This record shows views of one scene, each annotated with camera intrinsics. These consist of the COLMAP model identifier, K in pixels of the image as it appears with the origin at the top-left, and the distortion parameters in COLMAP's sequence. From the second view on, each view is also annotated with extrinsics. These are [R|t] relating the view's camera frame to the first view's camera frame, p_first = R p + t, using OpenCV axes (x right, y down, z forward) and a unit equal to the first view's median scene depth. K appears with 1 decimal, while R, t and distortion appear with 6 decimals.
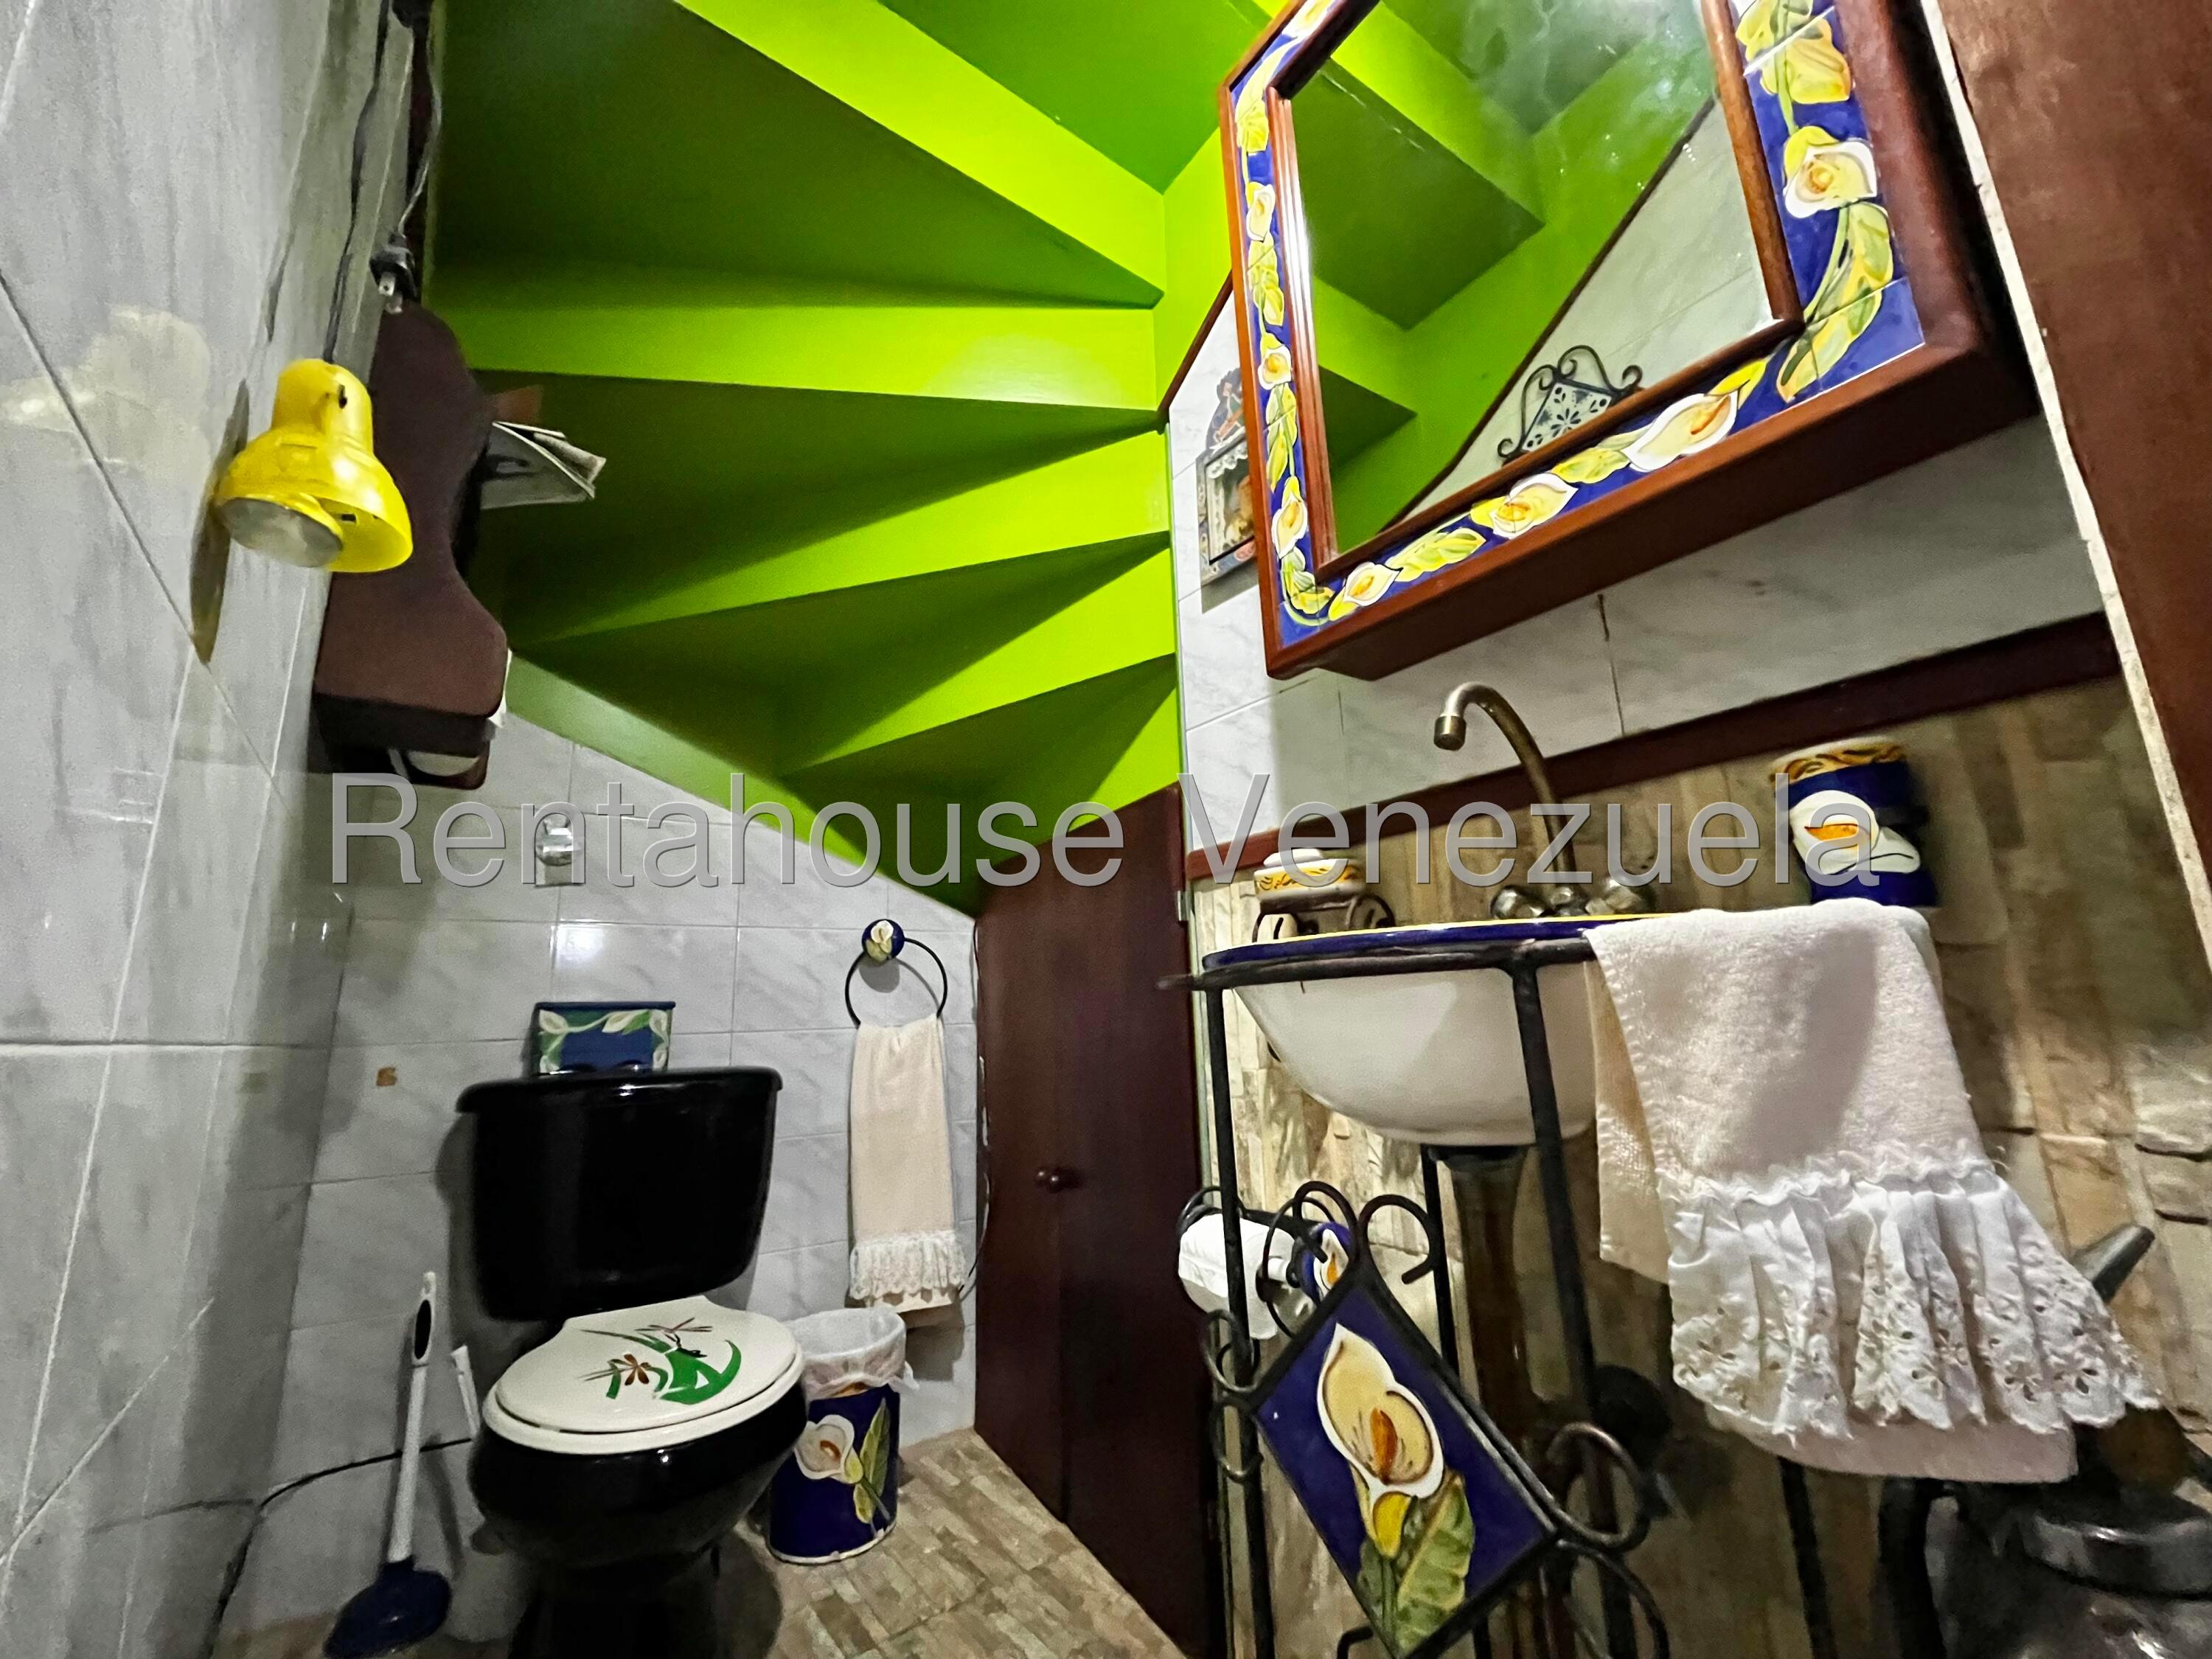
lens RADIAL K [[896.9, 0, 1098.4], [0, 896.9, 827.4], [0, 0, 1]] dist [-0.005874, 0.001222]
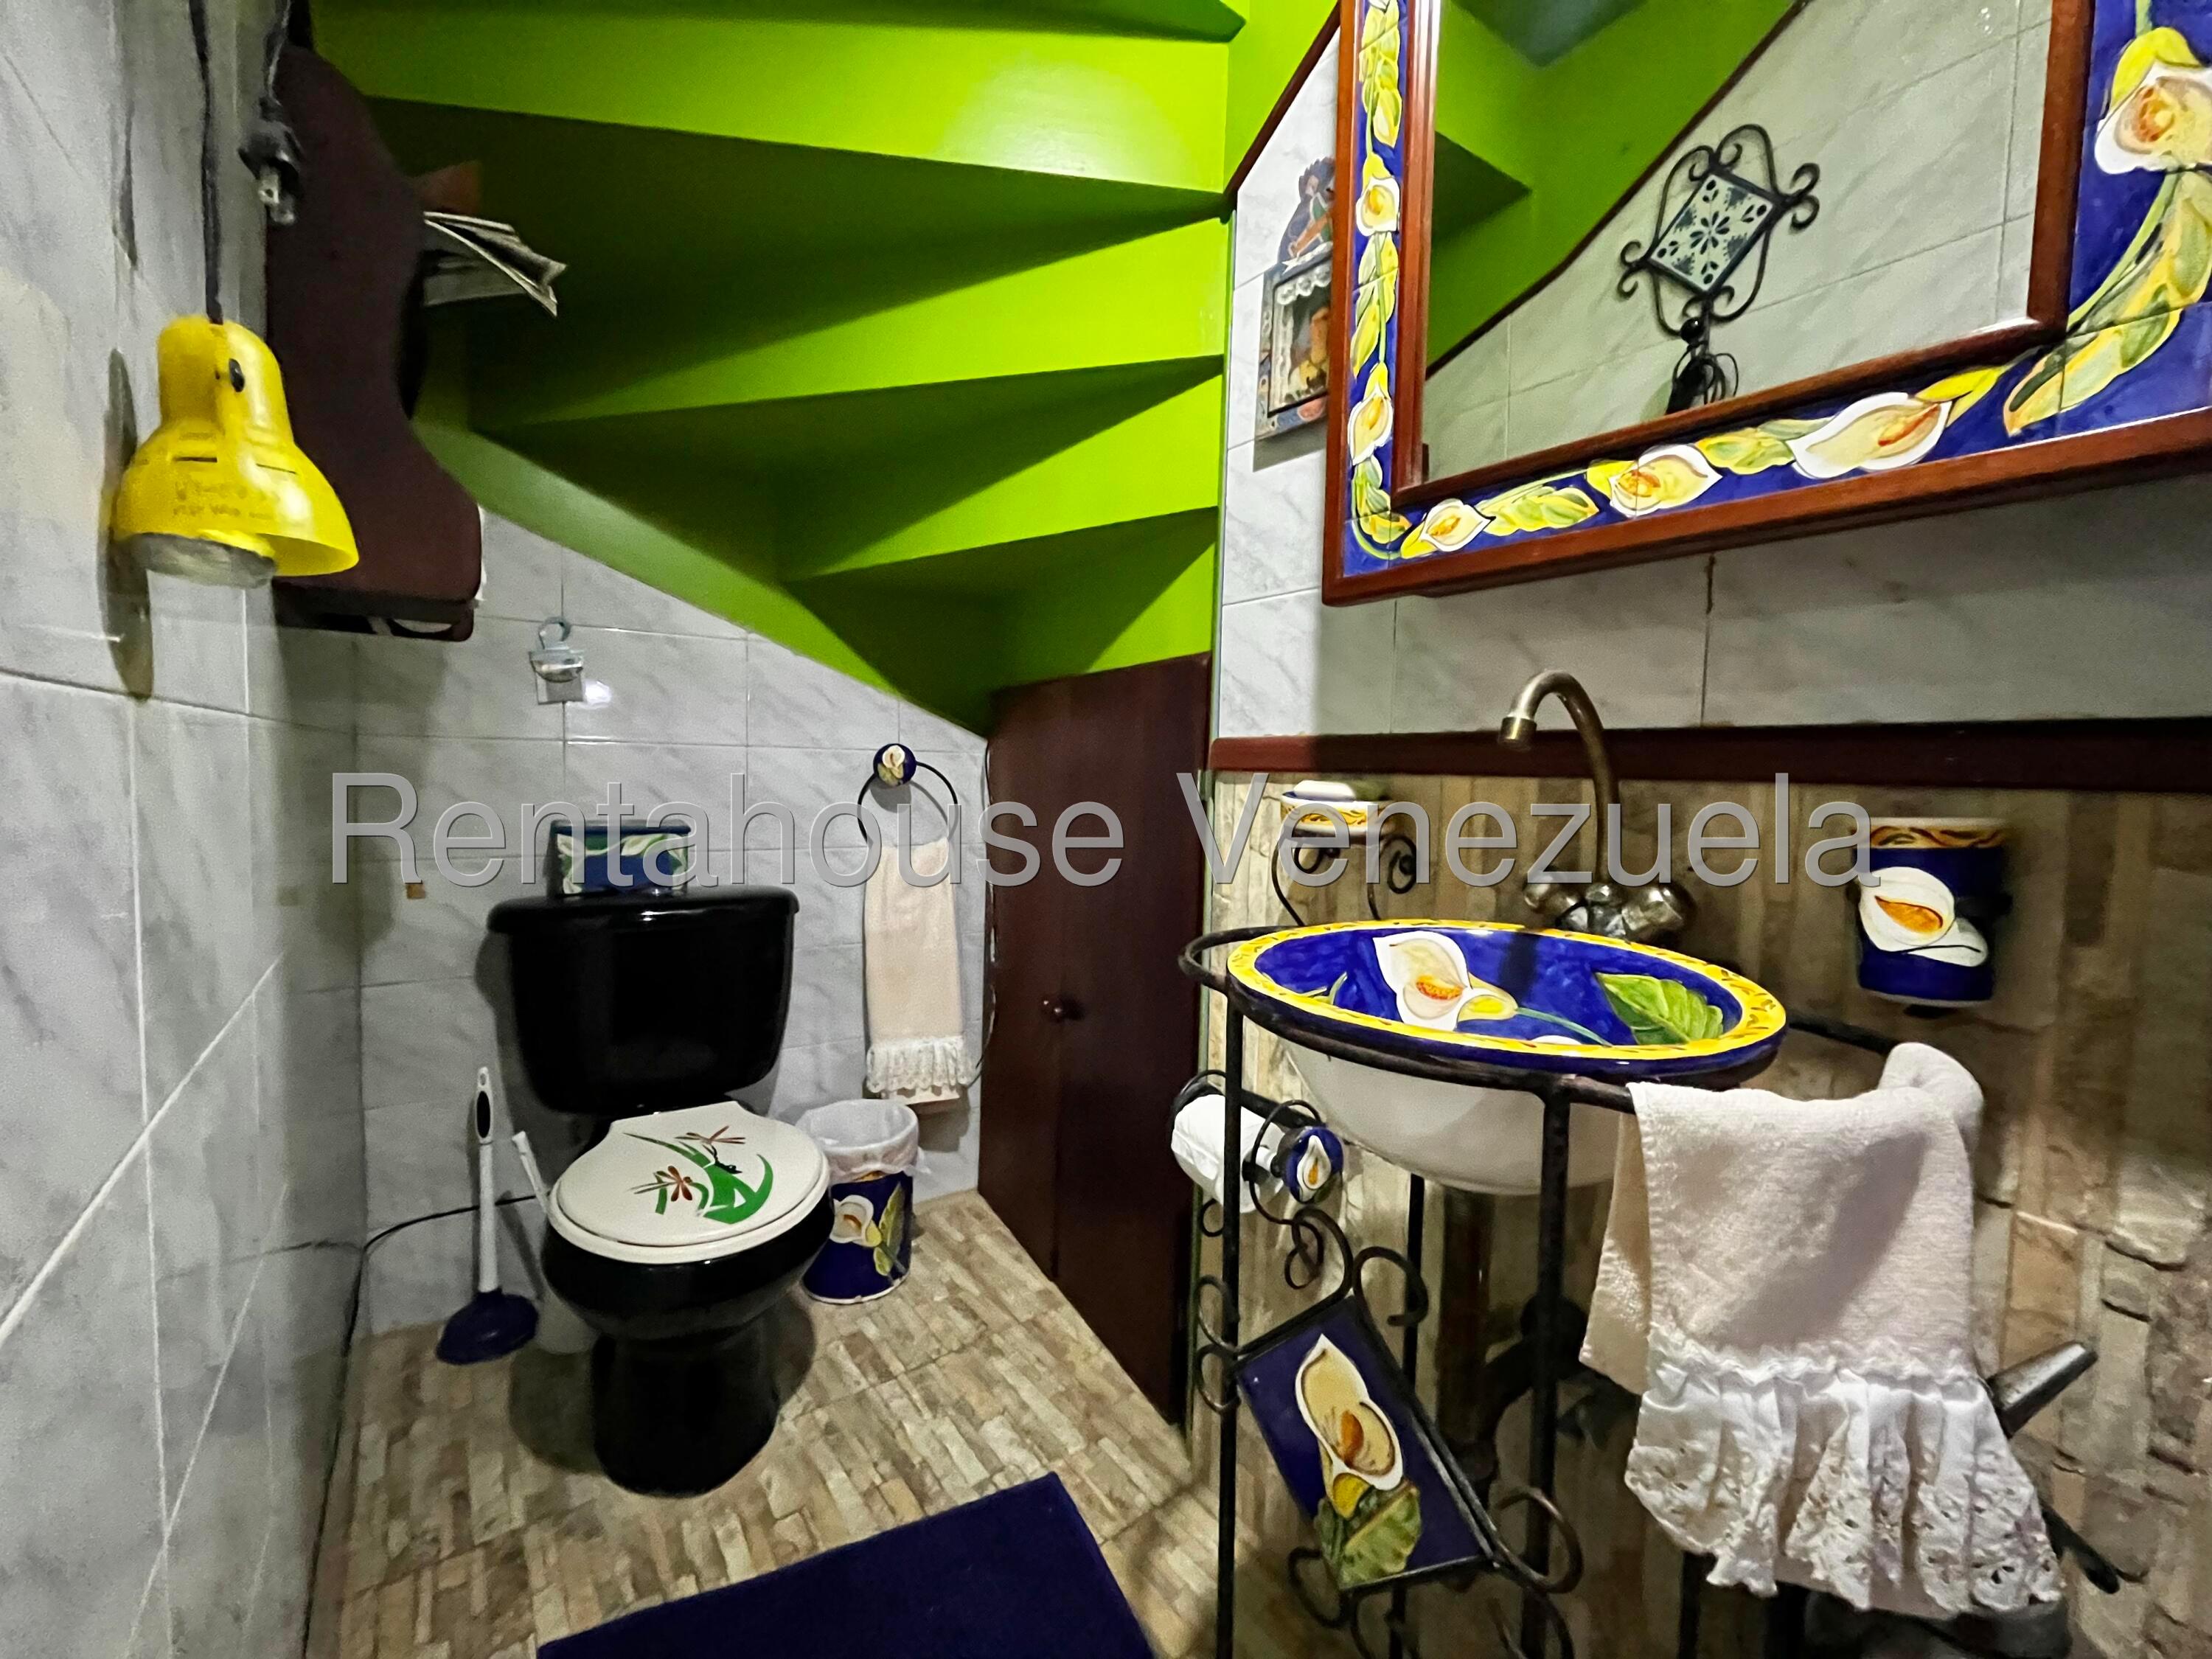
lens RADIAL K [[896.9, 0, 1098.8], [0, 896.9, 826.8], [0, 0, 1]] dist [-0.005874, 0.001222]
pose [[0.998326, 0.057806, 0.001862, -0.025858], [-0.056078, 0.959596, 0.275738, -0.190274], [0.014153, -0.275380, 0.961231, 0.064243]]
